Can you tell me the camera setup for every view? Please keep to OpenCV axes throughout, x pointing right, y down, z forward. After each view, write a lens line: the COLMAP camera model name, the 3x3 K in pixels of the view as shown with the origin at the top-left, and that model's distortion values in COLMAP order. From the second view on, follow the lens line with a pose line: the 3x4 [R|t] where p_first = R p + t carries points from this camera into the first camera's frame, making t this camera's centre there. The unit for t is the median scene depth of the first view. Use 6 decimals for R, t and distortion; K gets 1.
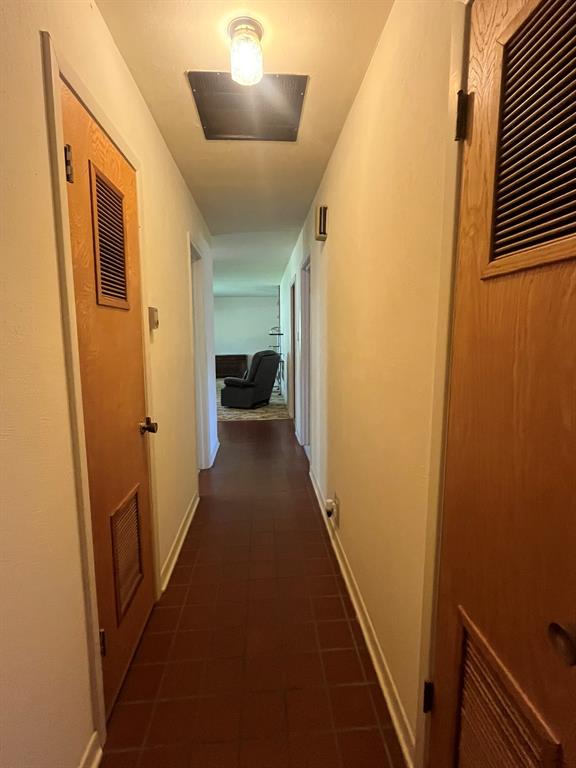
lens RADIAL K [[367.7, 0, 288.0], [0, 367.7, 384.0], [0, 0, 1]] dist [-0.003850, 0.001442]
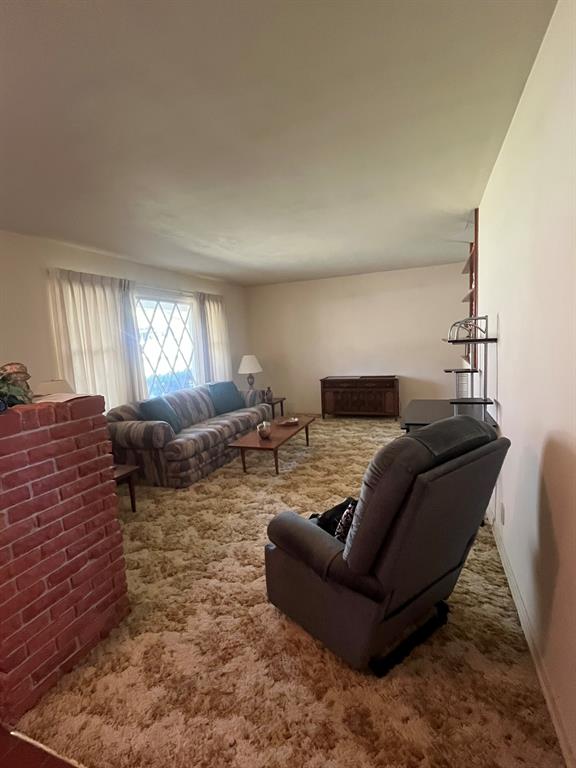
lens RADIAL K [[367.7, 0, 288.0], [0, 367.7, 384.0], [0, 0, 1]] dist [-0.003850, 0.001442]
pose [[0.900380, 0.000801, -0.435103, -0.041229], [-0.004272, 0.999966, -0.006999, -0.099518], [0.435083, 0.008160, 0.900354, 0.681701]]
